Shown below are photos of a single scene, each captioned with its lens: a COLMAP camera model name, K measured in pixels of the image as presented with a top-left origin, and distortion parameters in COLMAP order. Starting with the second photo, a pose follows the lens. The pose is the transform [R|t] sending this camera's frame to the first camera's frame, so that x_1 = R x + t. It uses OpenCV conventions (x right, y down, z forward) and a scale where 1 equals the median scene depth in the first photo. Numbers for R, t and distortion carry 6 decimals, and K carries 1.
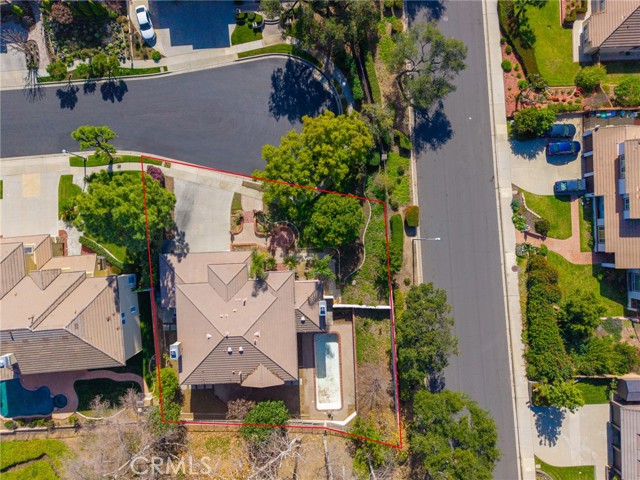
lens RADIAL K [[428.1, 0, 320.0], [0, 428.1, 240.0], [0, 0, 1]] dist [0.037253, -0.038883]
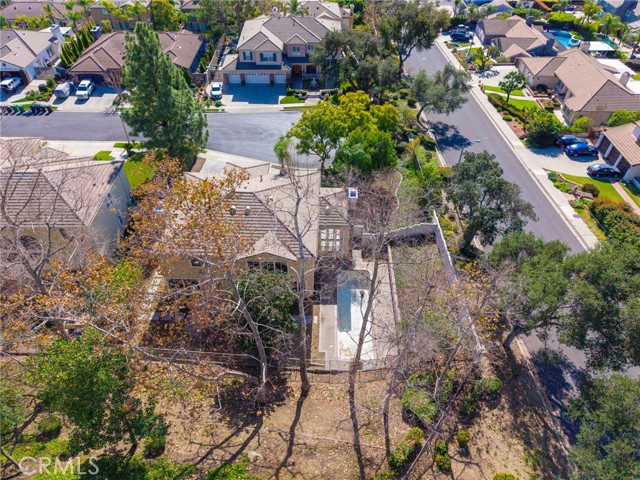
lens RADIAL K [[428.1, 0, 320.0], [0, 428.1, 240.0], [0, 0, 1]] dist [0.037253, -0.038883]
pose [[0.997622, 0.055109, -0.041400, -0.014980], [-0.067834, 0.678427, -0.731530, 0.728086], [-0.012227, 0.732598, 0.680552, 0.443189]]
